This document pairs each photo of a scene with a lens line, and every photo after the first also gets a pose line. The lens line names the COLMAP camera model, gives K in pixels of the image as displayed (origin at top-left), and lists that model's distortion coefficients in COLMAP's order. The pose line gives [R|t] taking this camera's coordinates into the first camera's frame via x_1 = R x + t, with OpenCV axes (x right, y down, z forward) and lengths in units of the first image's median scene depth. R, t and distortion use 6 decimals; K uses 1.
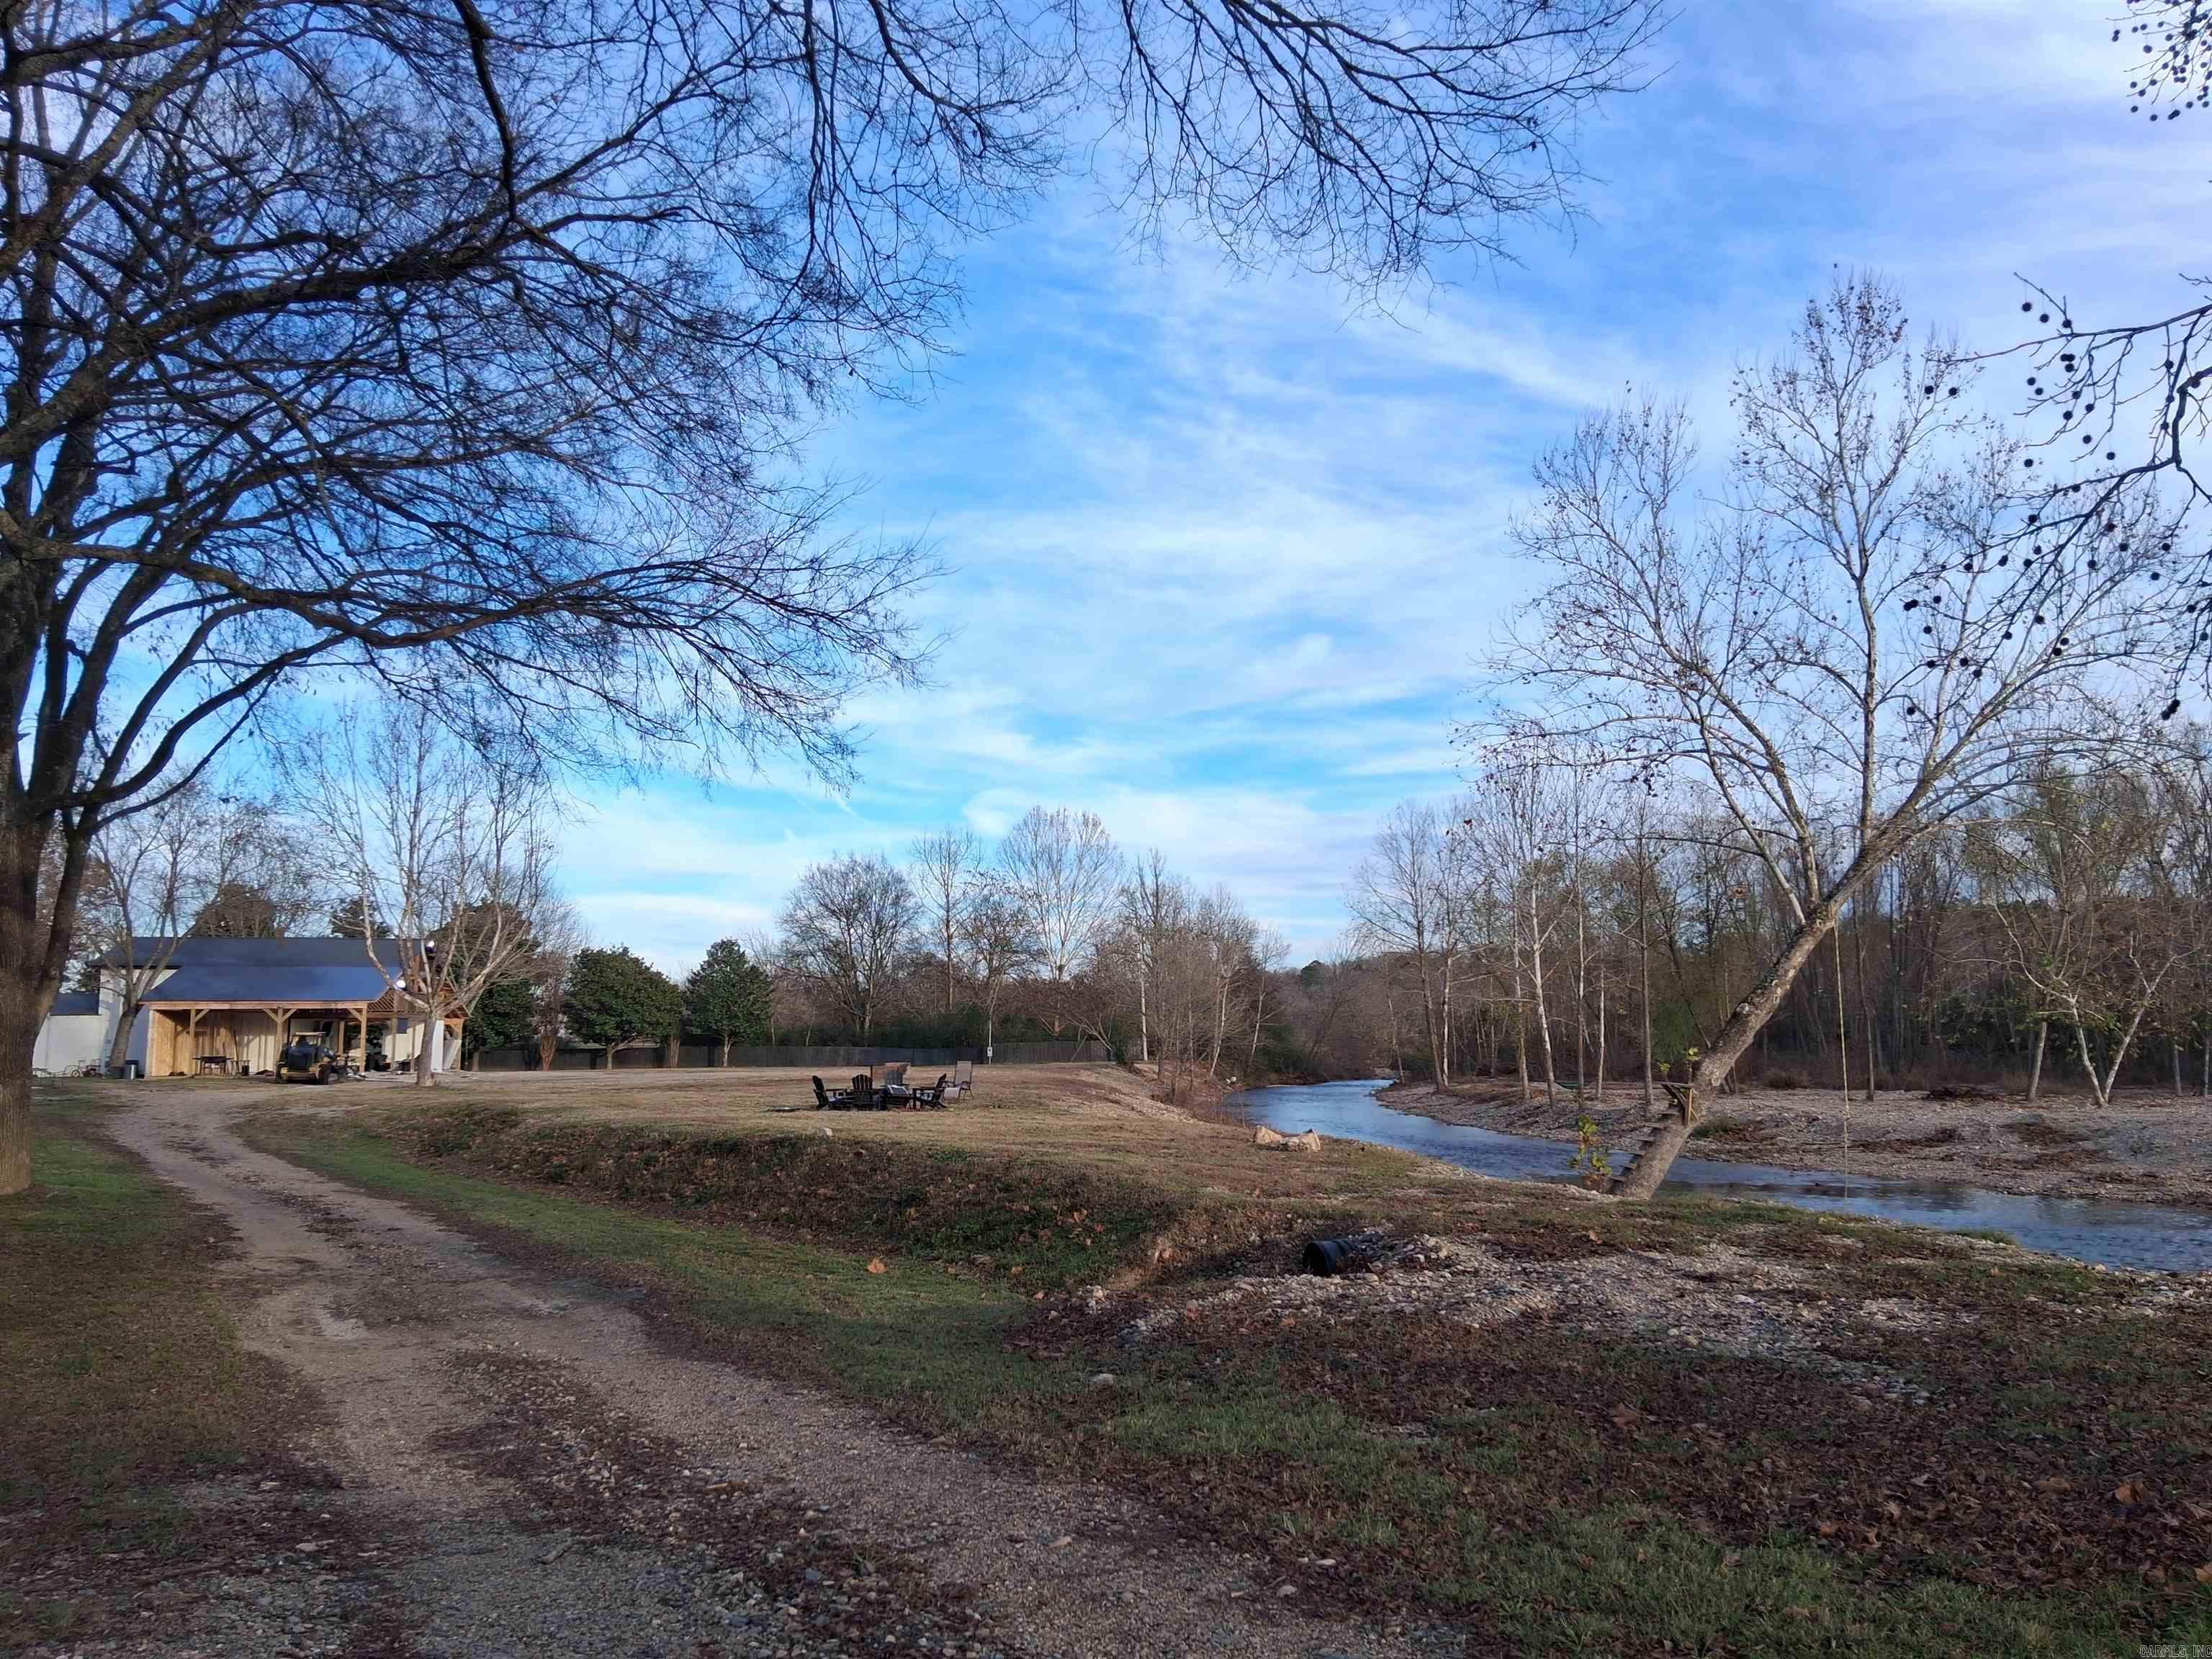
lens RADIAL K [[1639.6, 0, 1119.7], [0, 1639.6, 830.7], [0, 0, 1]] dist [0.003692, -0.016451]
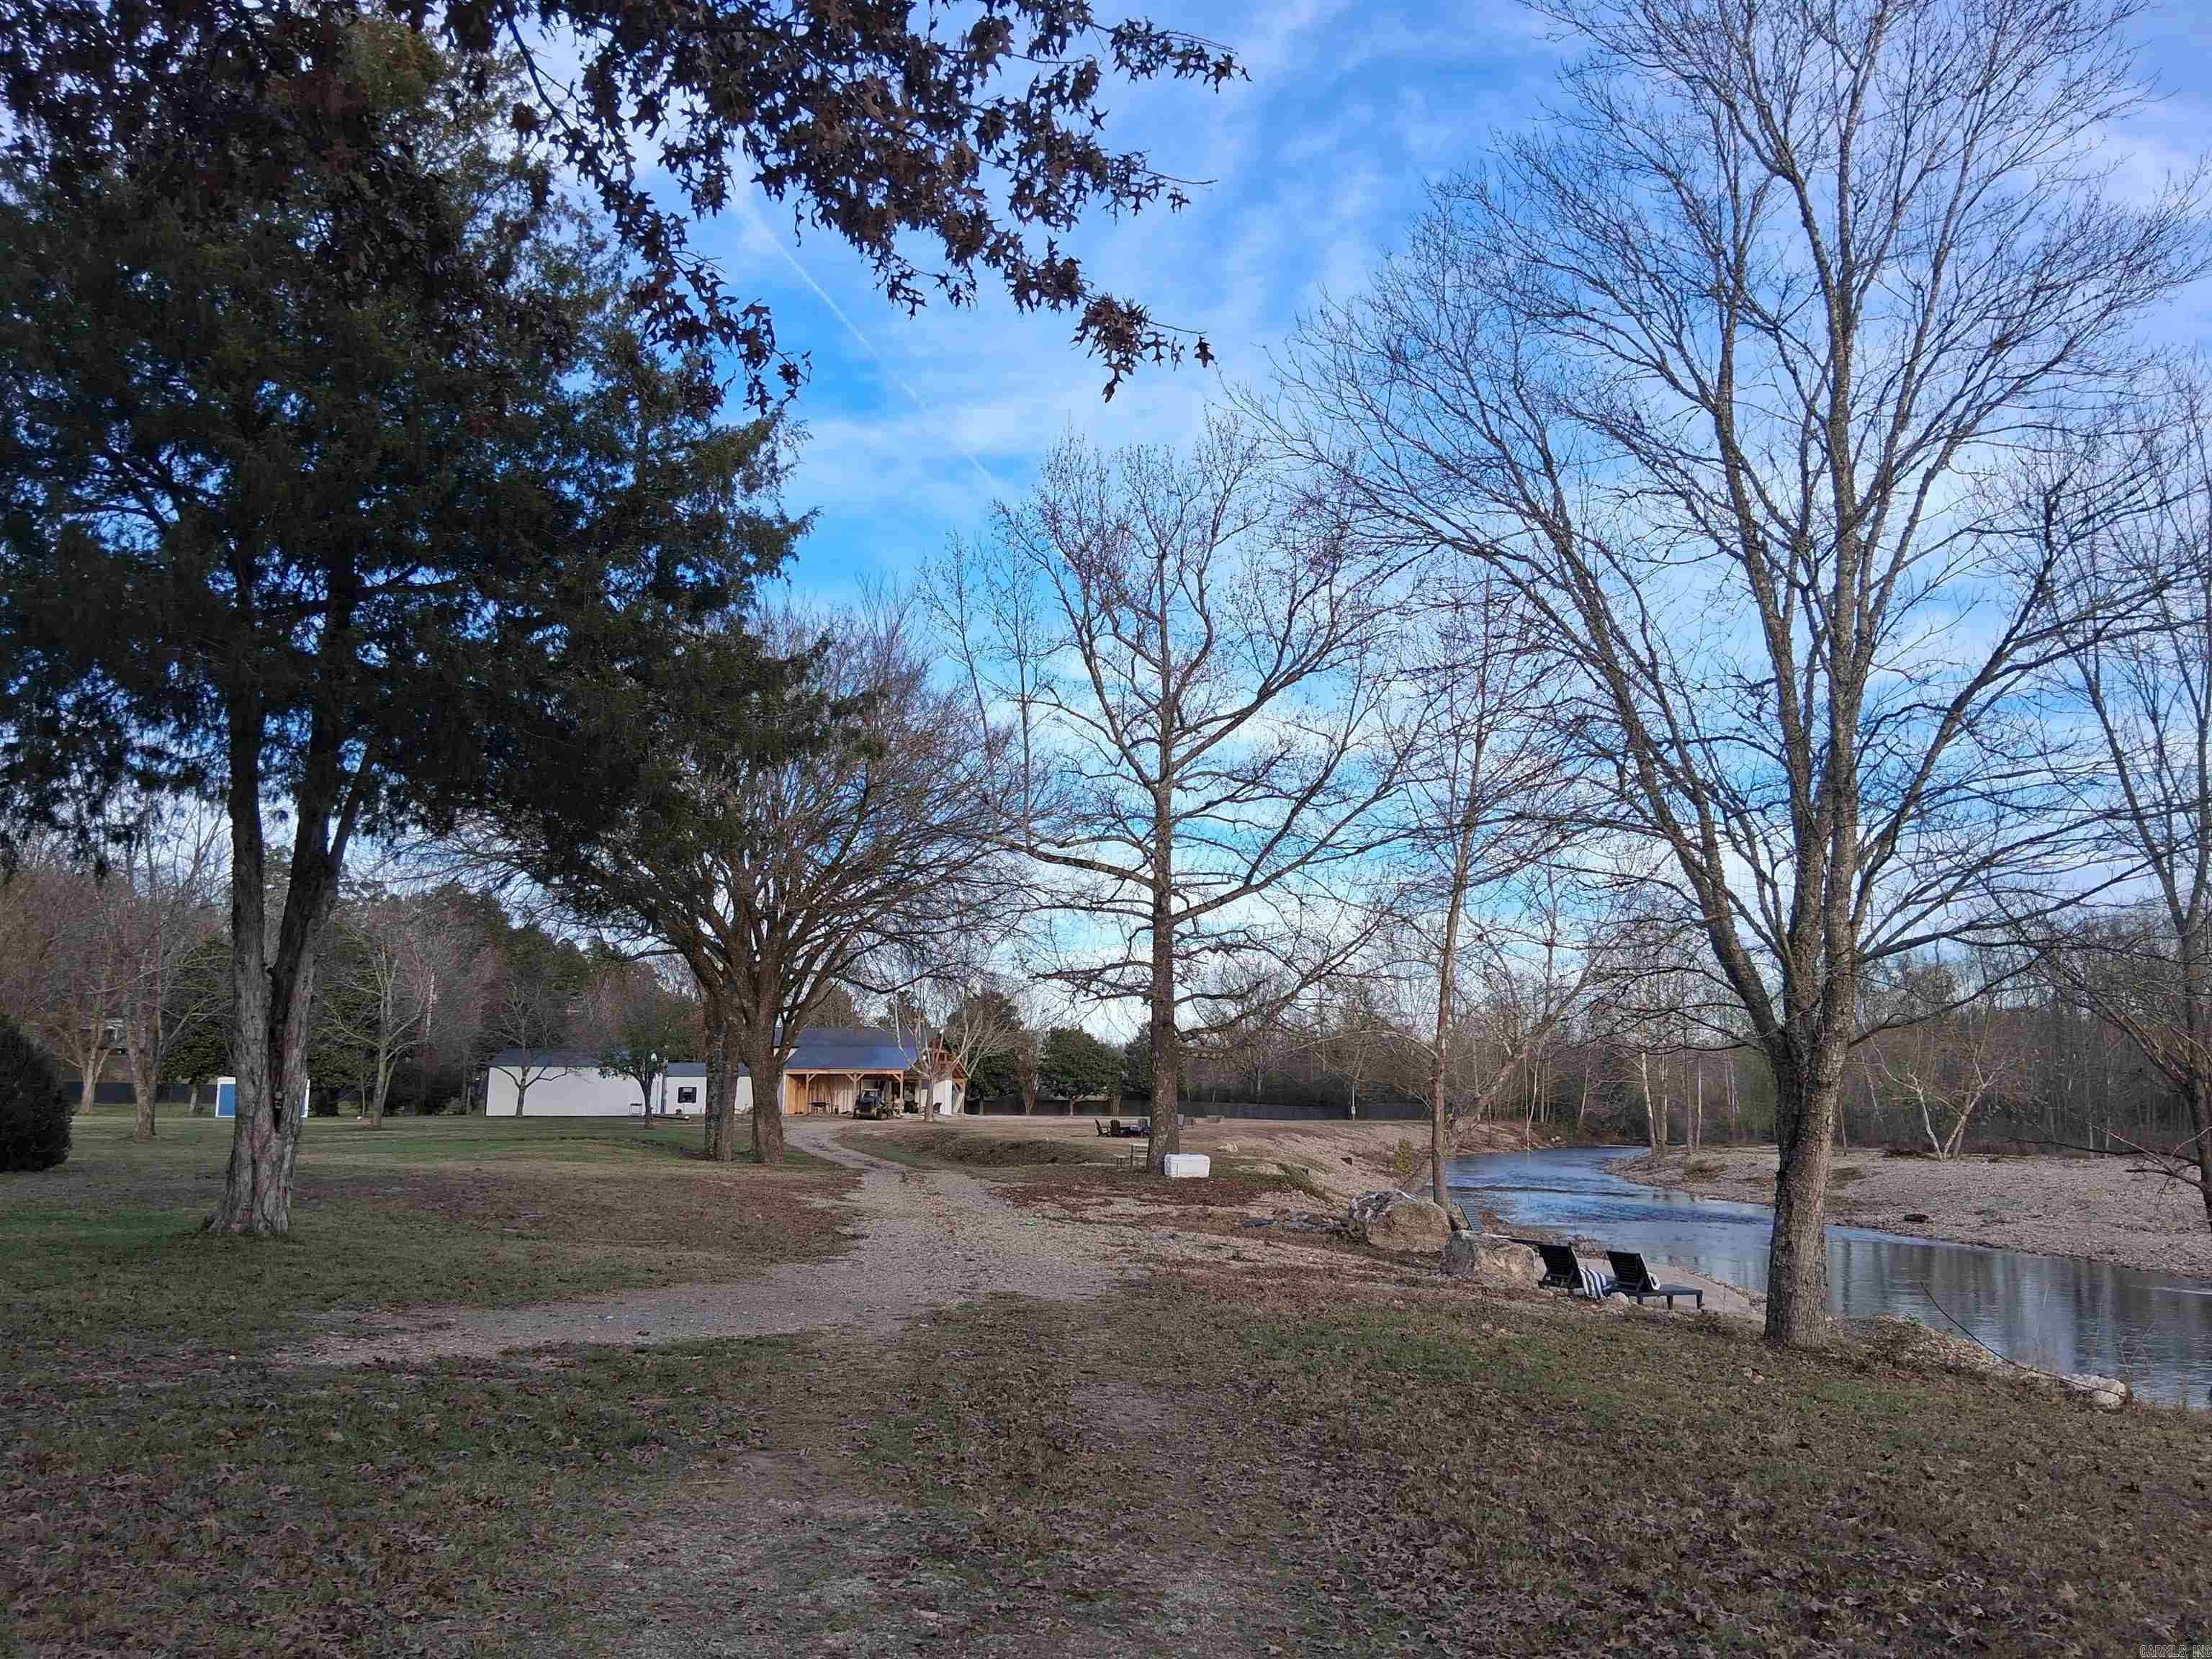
lens RADIAL K [[1639.6, 0, 1102.1], [0, 1639.6, 827.2], [0, 0, 1]] dist [0.003692, -0.016451]
pose [[0.948929, -0.031734, -0.313888, 0.241843], [0.021212, 0.999095, -0.036880, -0.071022], [0.314775, 0.028339, 0.948743, -0.477754]]
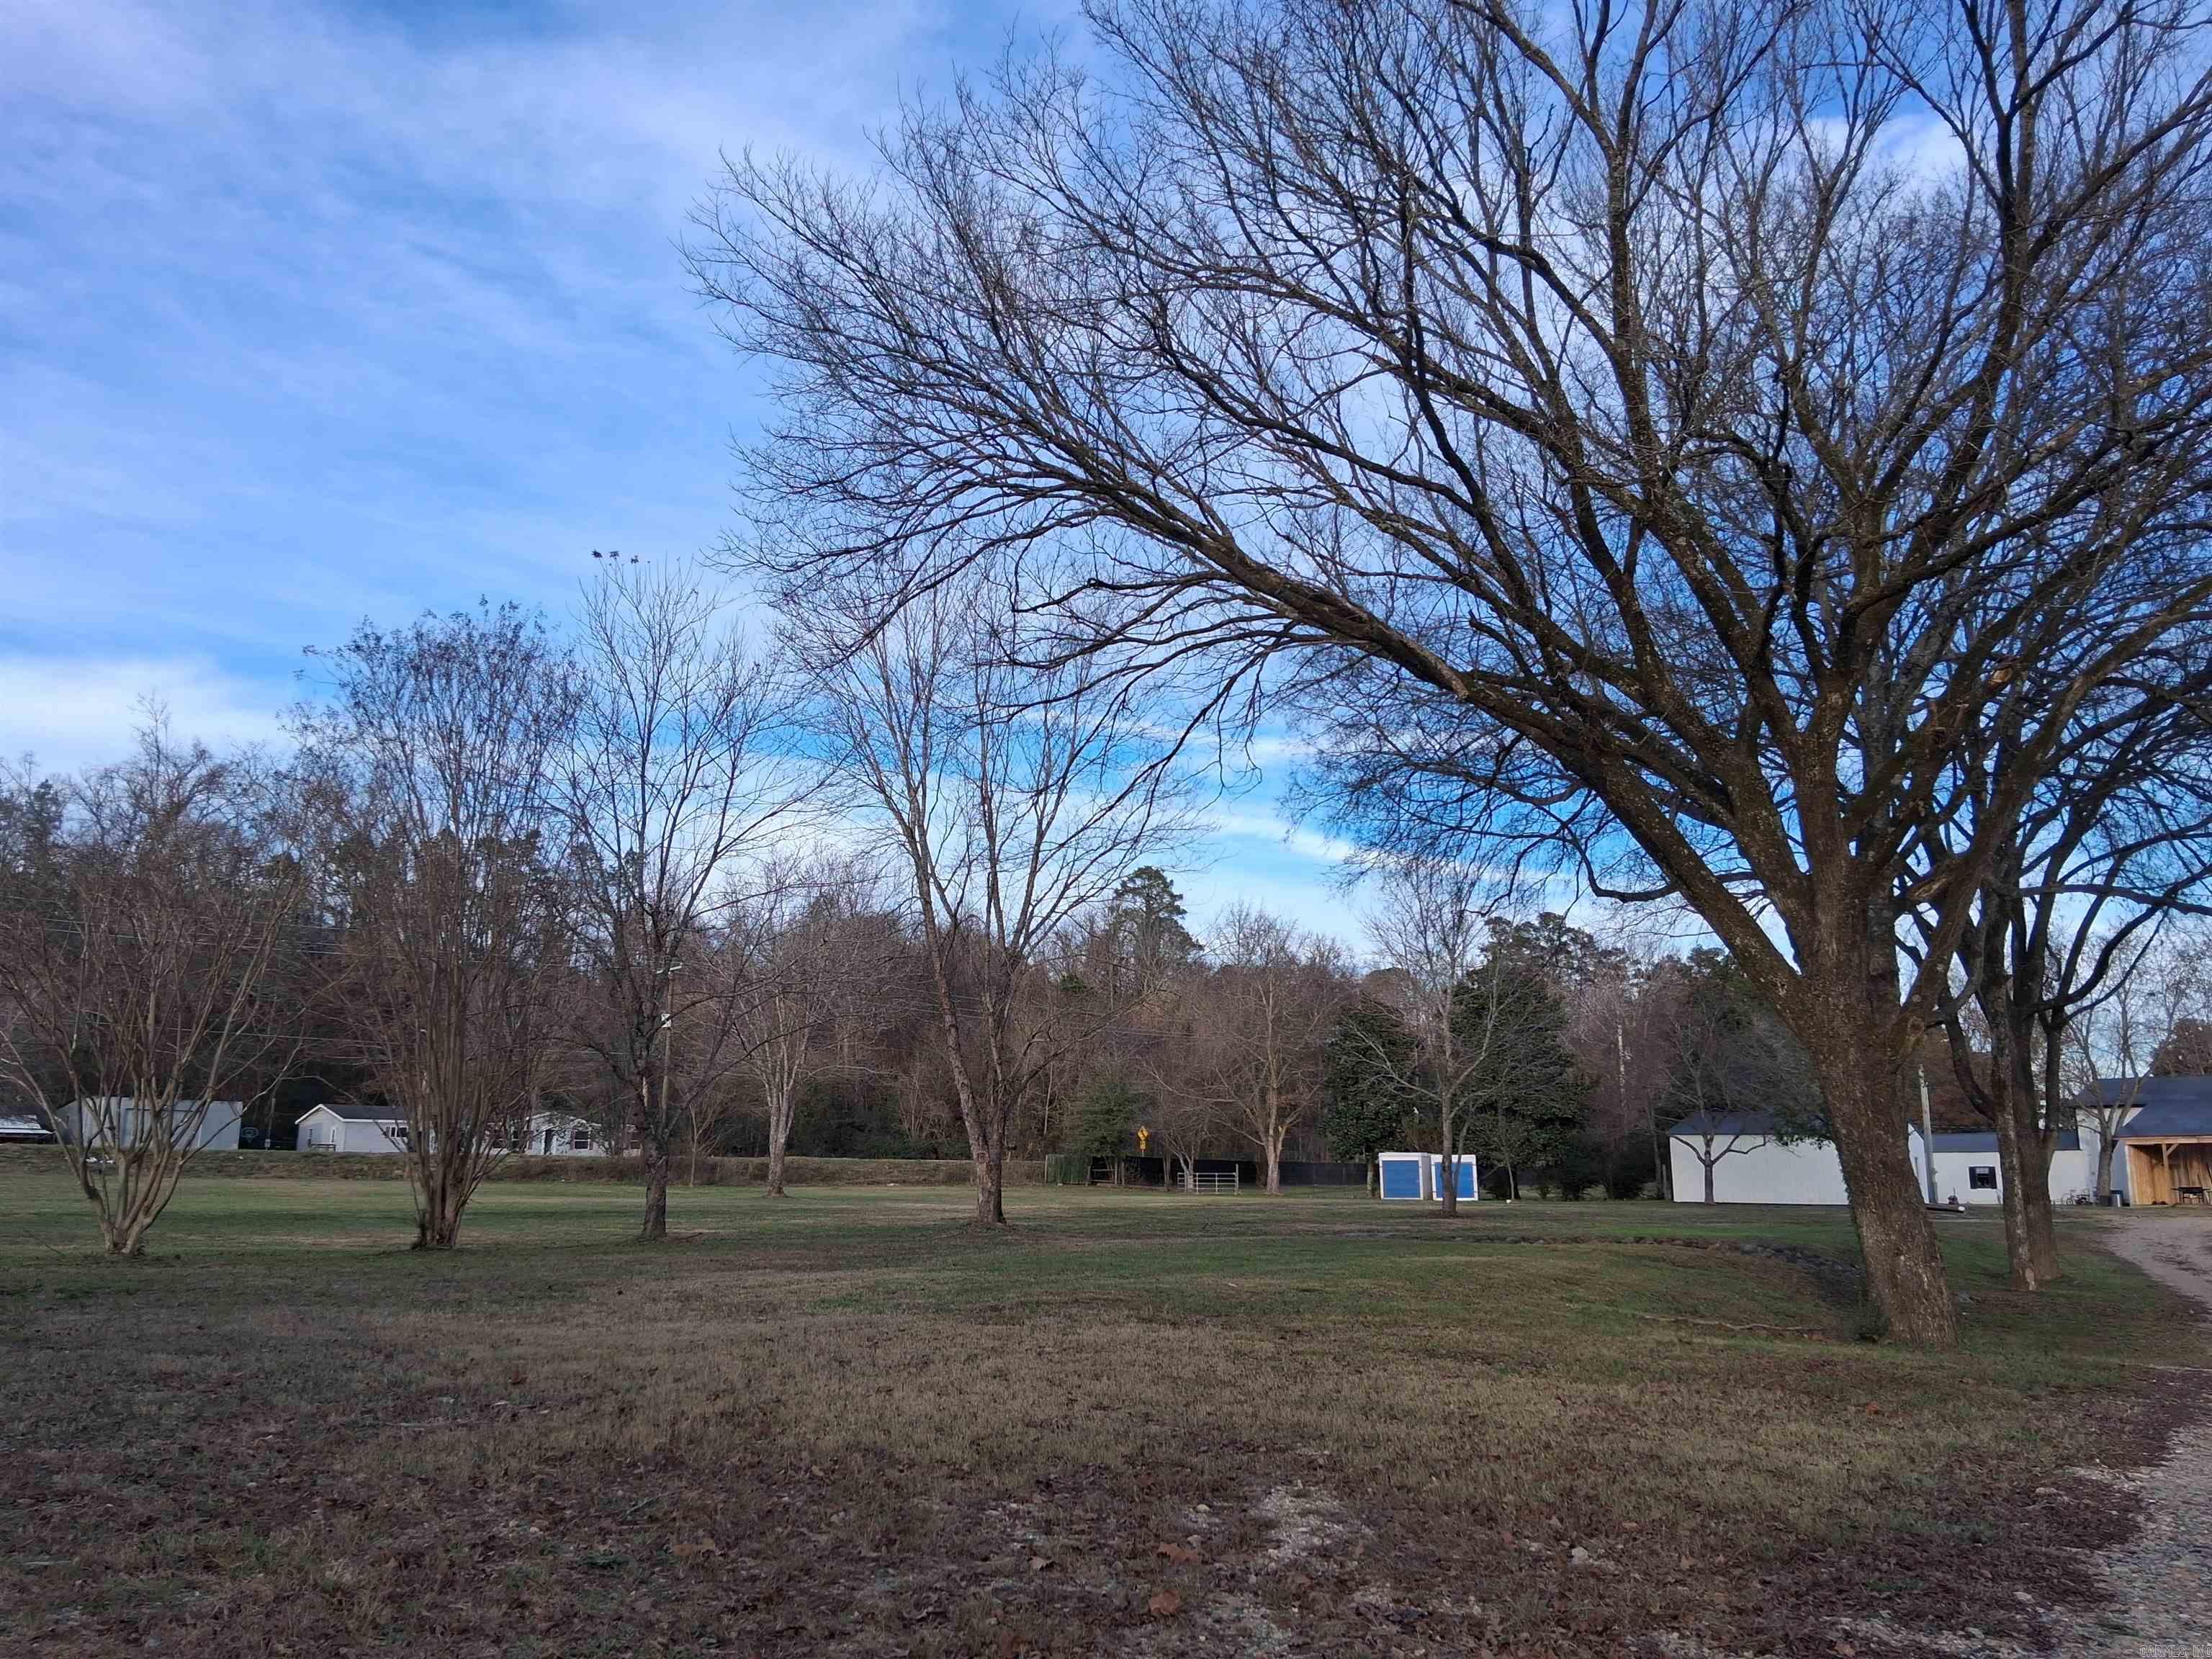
lens RADIAL K [[1639.6, 0, 1109.6], [0, 1639.6, 829.4], [0, 0, 1]] dist [0.003692, -0.016451]
pose [[0.471726, -0.163890, -0.866380, 0.089024], [0.095725, 0.986286, -0.134452, -0.019823], [0.876534, -0.019509, 0.480945, -0.147964]]
